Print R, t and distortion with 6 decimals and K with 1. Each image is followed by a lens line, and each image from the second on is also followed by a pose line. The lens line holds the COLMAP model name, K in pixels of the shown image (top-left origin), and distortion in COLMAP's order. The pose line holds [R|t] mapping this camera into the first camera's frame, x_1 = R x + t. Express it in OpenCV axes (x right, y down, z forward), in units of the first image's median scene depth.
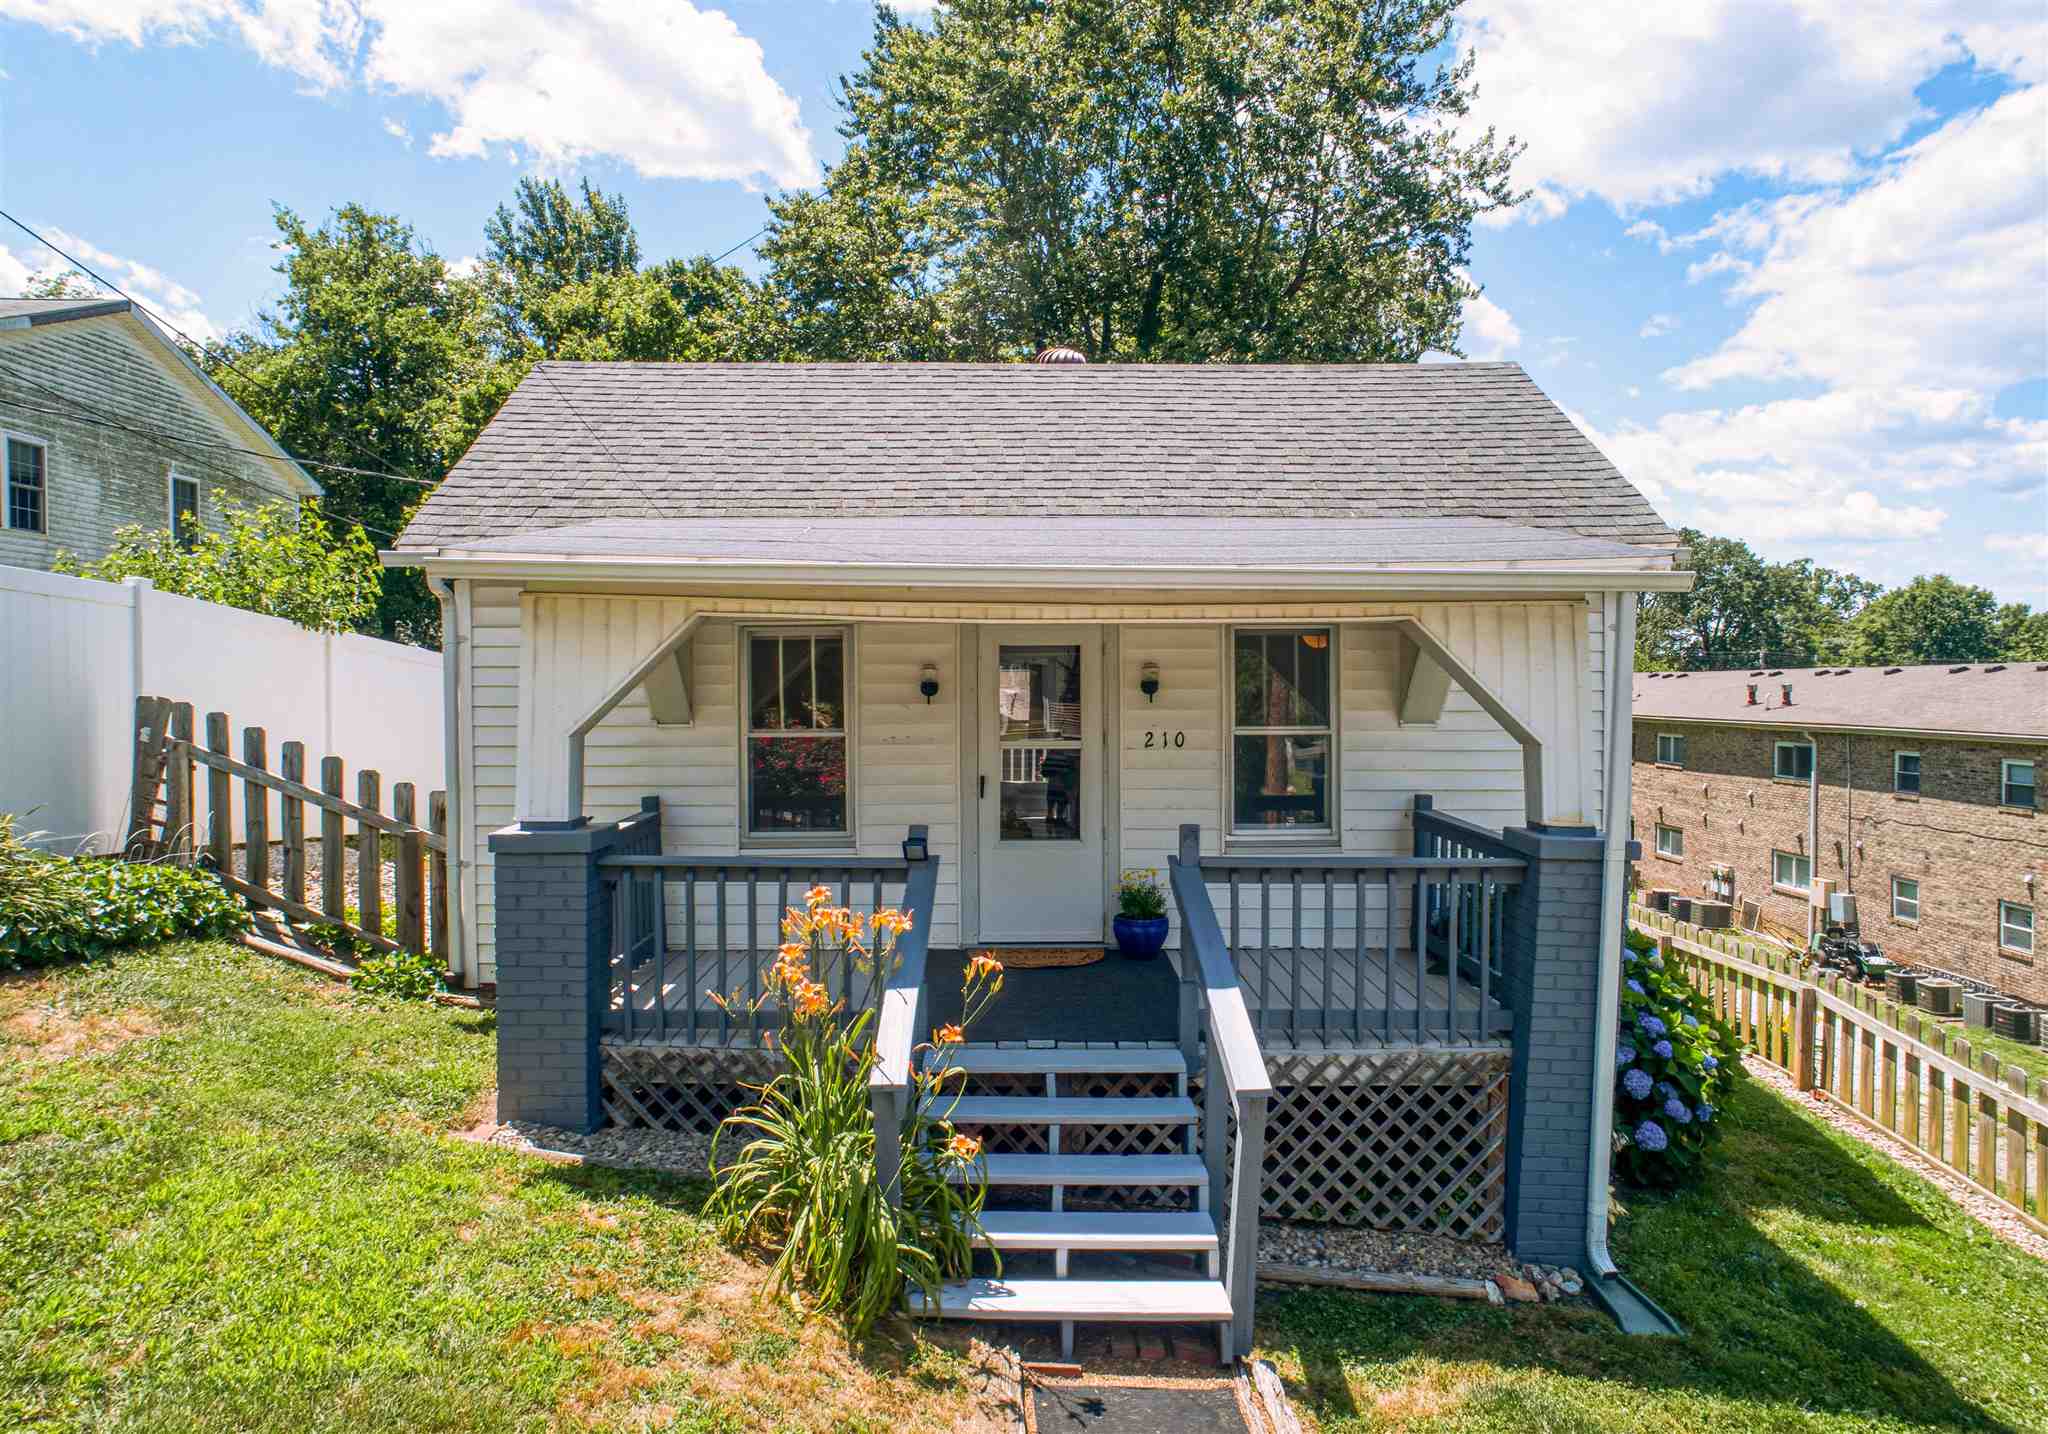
lens RADIAL K [[1372.0, 0, 1024.0], [0, 1372.0, 717.0], [0, 0, 1]] dist [-0.059715, 0.079017]
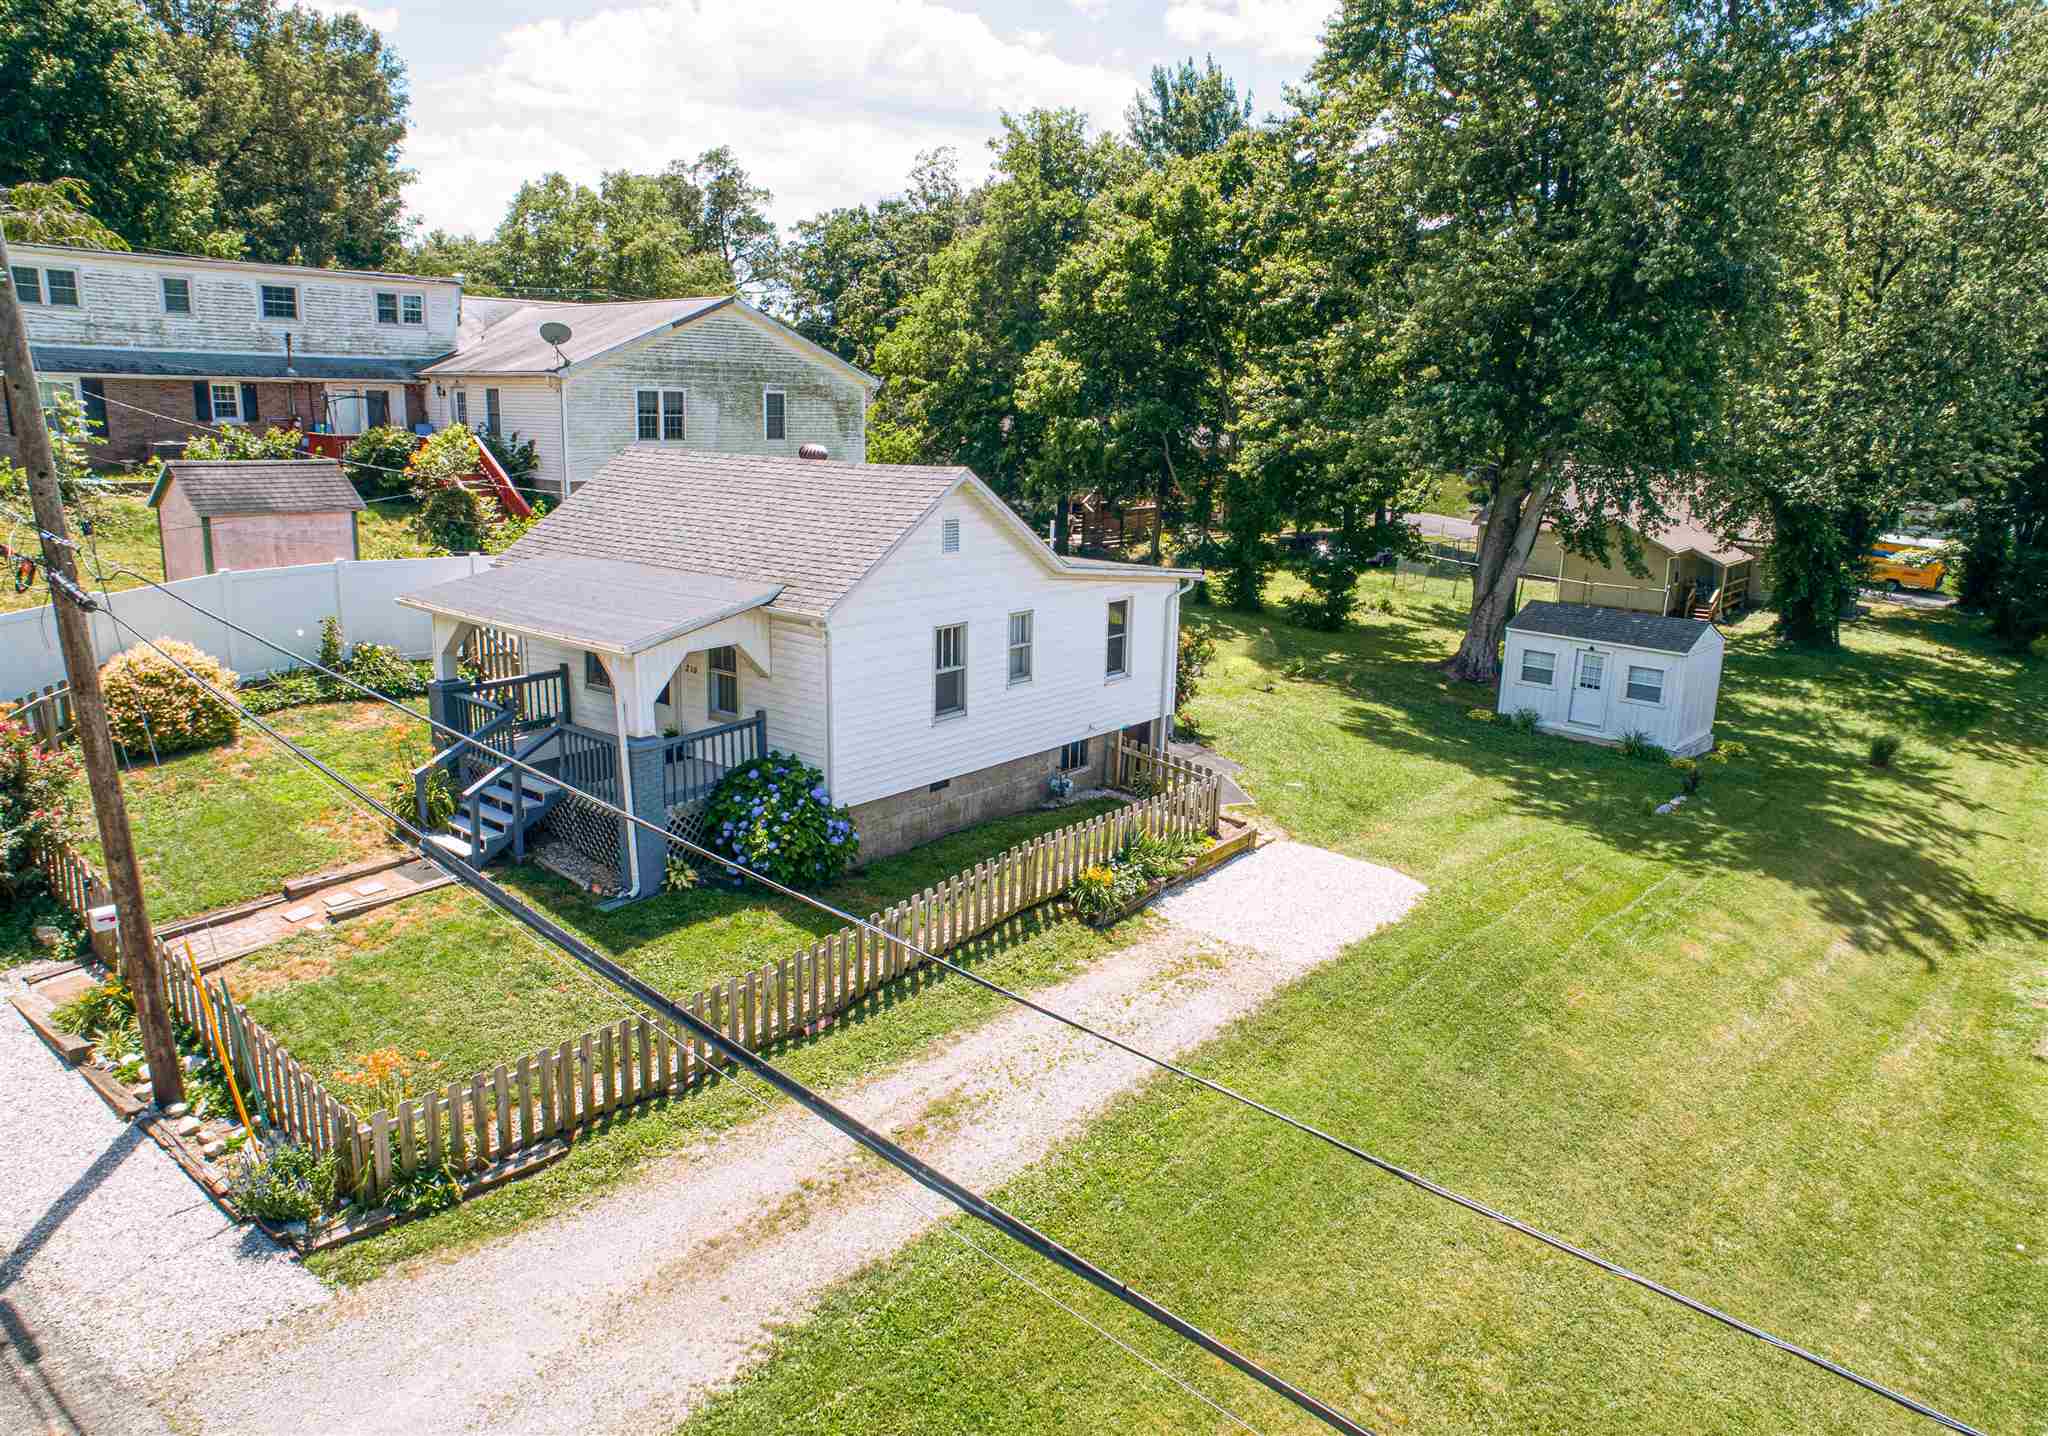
lens RADIAL K [[1389.7, 0, 1024.0], [0, 1389.7, 718.0], [0, 0, 1]] dist [-0.087181, 0.084389]
pose [[0.774143, 0.160299, -0.612377, 1.985612], [-0.037573, 0.977336, 0.208334, -0.411093], [0.631894, -0.138271, 0.762621, -0.433633]]
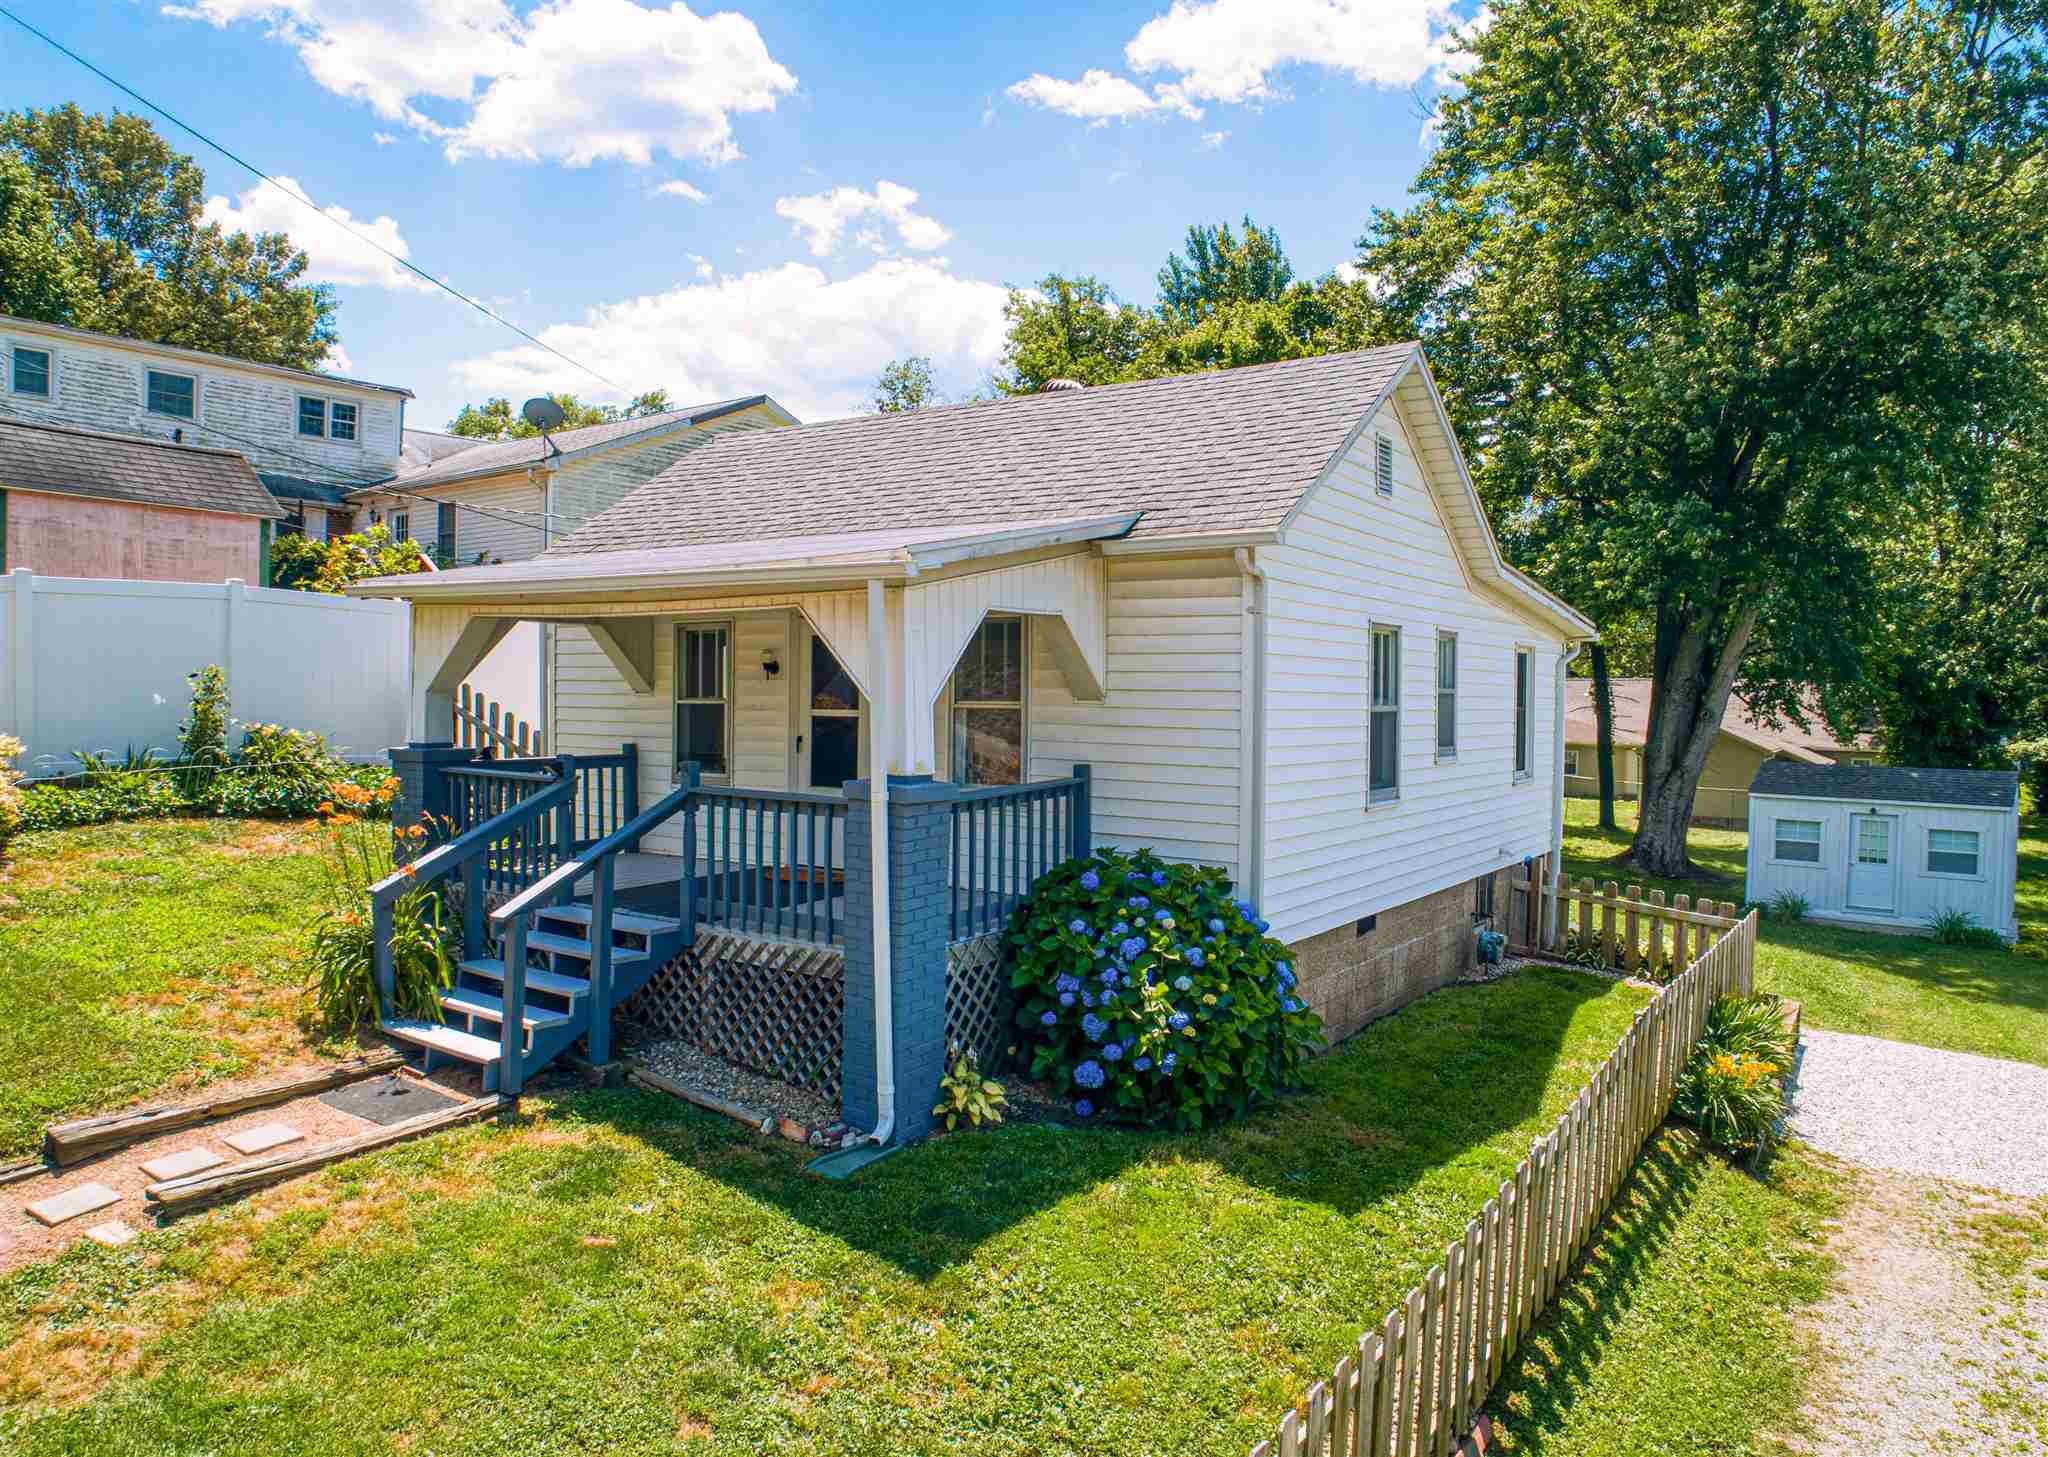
lens RADIAL K [[1397.7, 0, 1024.0], [0, 1397.7, 728.5], [0, 0, 1]] dist [-0.093598, 0.062784]
pose [[0.819718, 0.025624, -0.572194, 0.902624], [-0.025021, 0.999647, 0.008922, 0.019110], [0.572221, 0.007004, 0.820070, 0.038835]]
